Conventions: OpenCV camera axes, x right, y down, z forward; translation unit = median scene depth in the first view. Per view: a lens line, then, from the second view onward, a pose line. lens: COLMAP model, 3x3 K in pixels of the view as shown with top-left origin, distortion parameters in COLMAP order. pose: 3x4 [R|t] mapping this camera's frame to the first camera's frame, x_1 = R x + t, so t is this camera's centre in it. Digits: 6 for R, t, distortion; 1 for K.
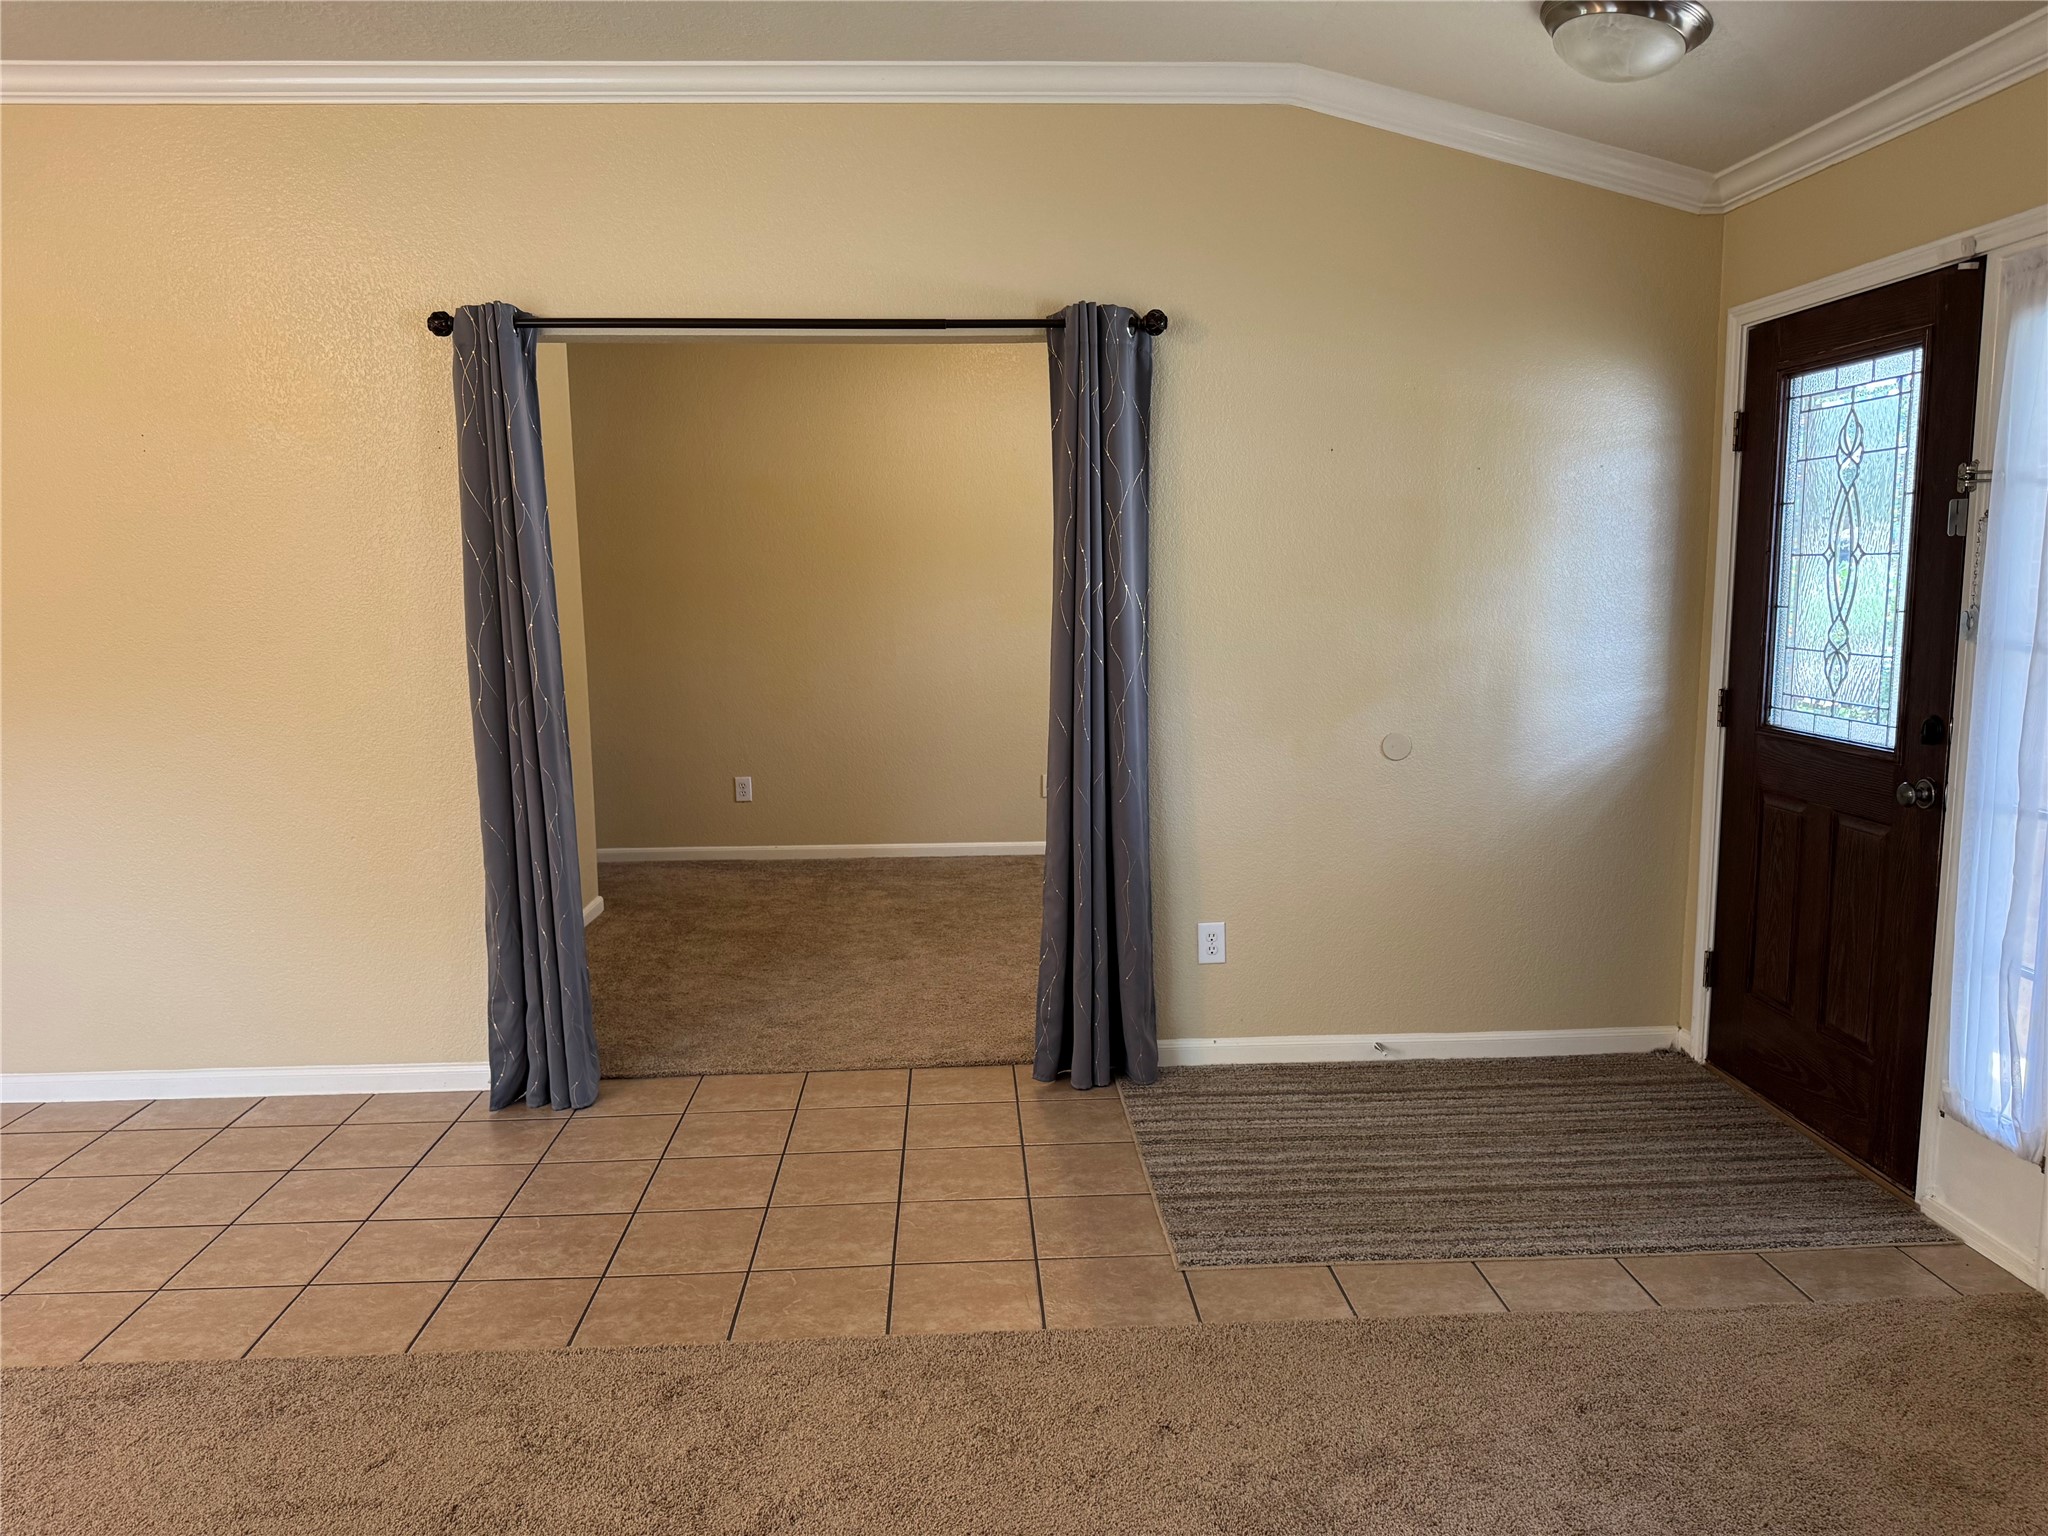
lens RADIAL K [[1446.9, 0, 1025.4], [0, 1446.9, 750.8], [0, 0, 1]] dist [0.055251, -0.064564]
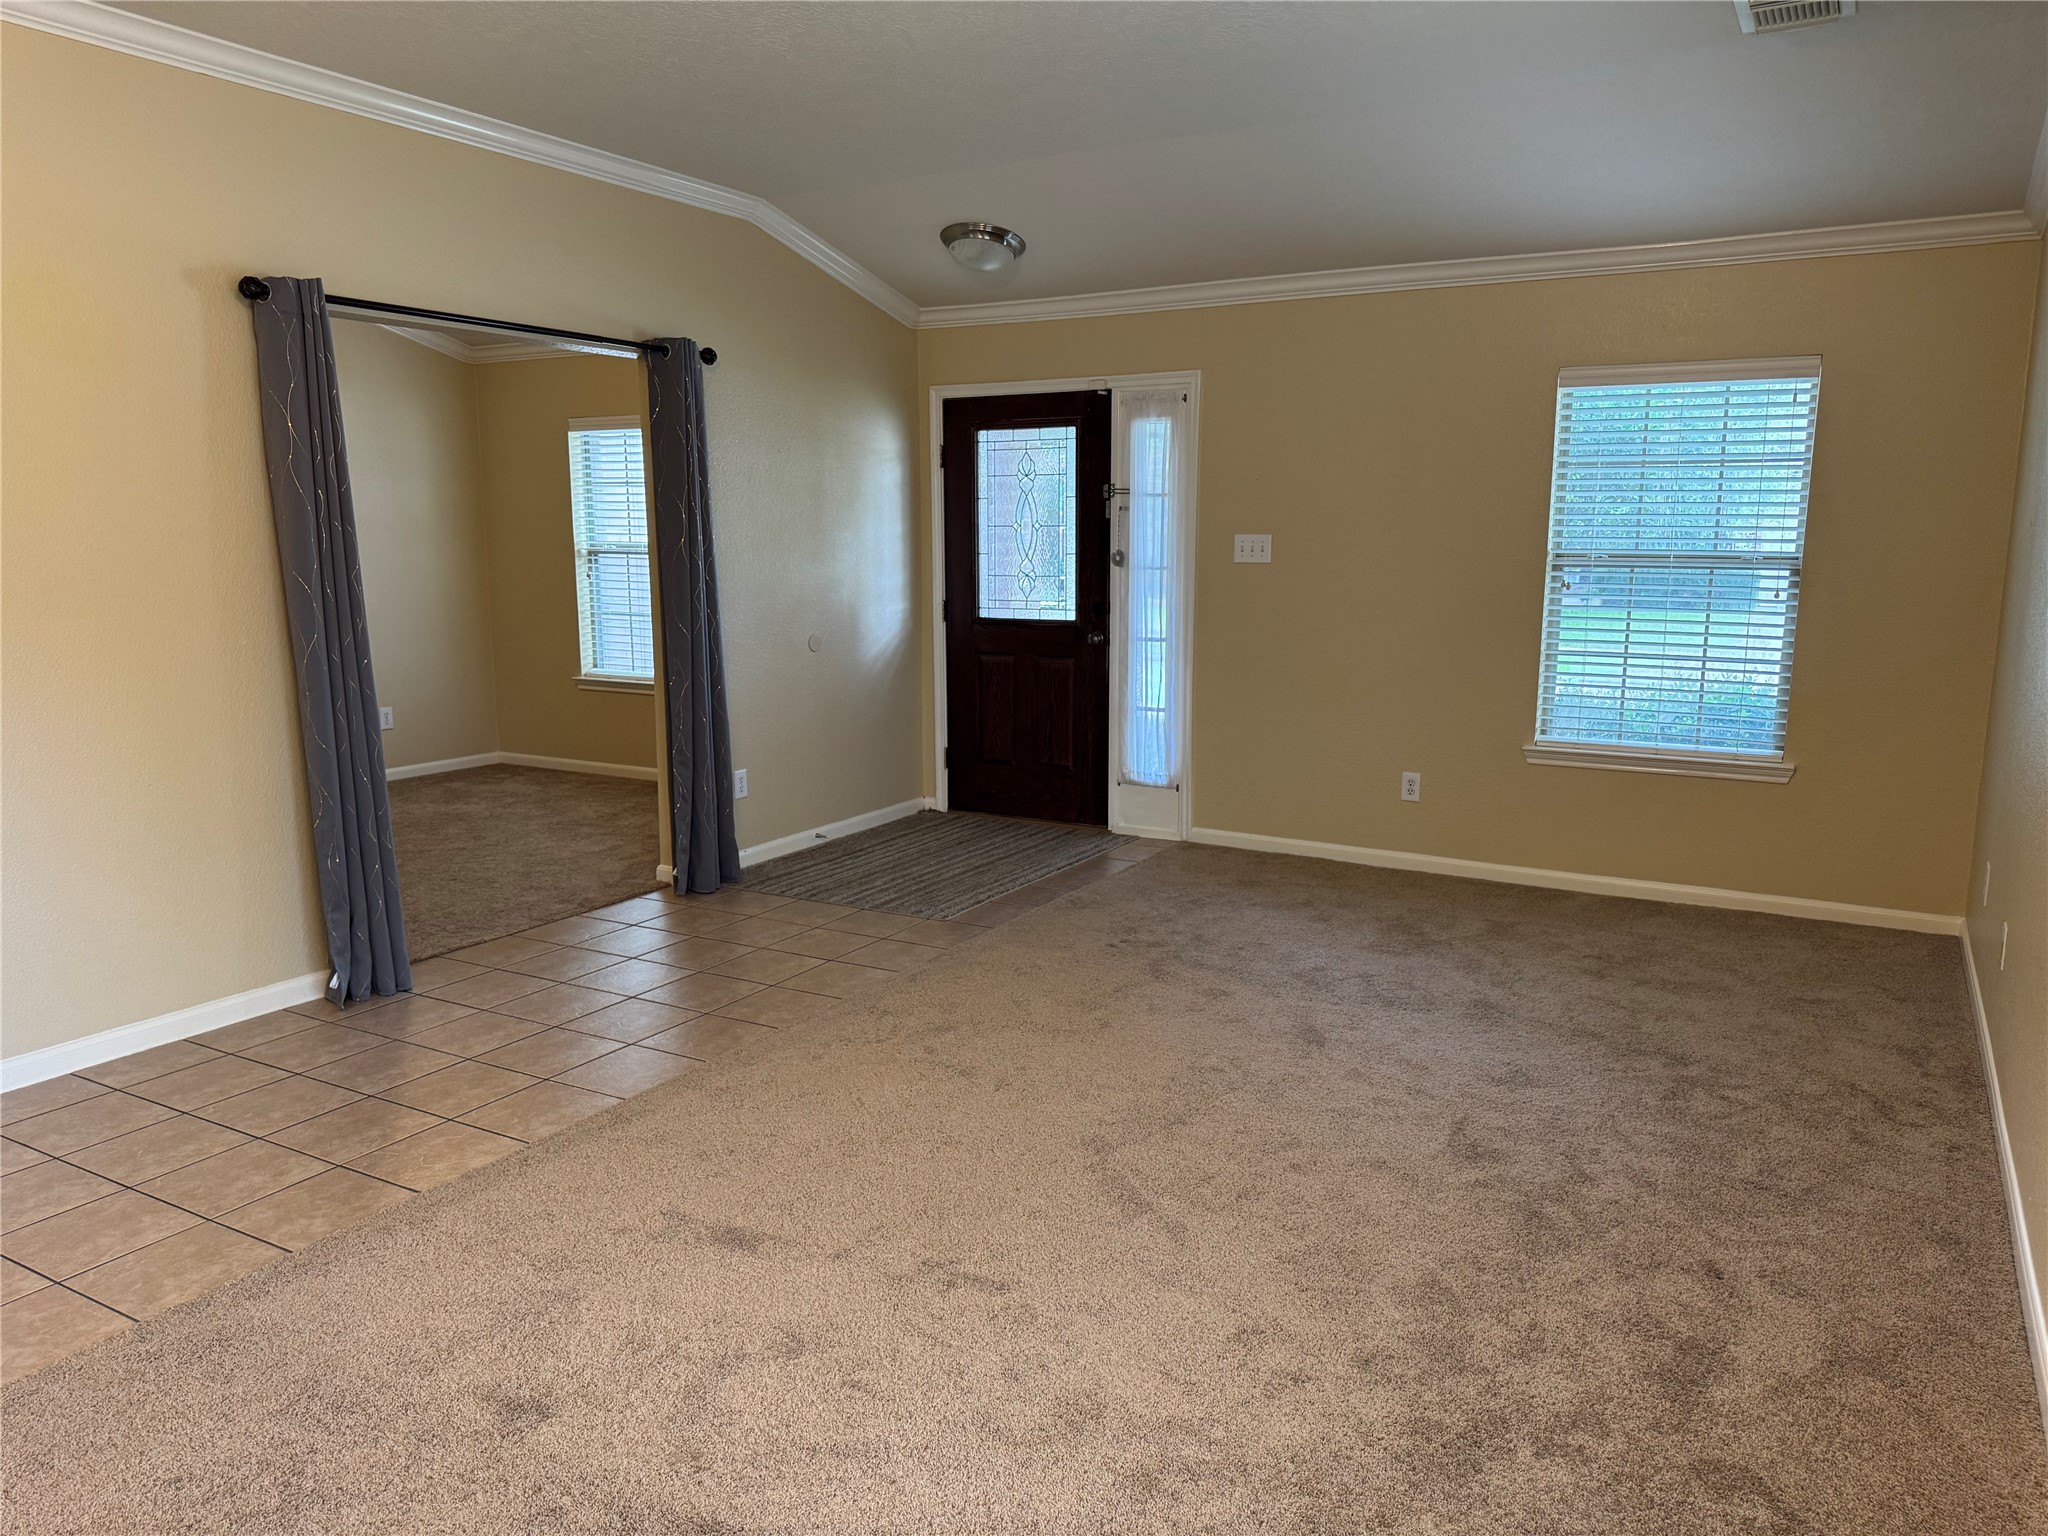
lens RADIAL K [[1446.9, 0, 1029.4], [0, 1446.9, 778.9], [0, 0, 1]] dist [0.055251, -0.064564]
pose [[0.535373, -0.131858, 0.834259, -1.052797], [0.098683, 0.990739, 0.093262, 0.020979], [-0.838831, 0.032398, 0.543427, -0.053334]]
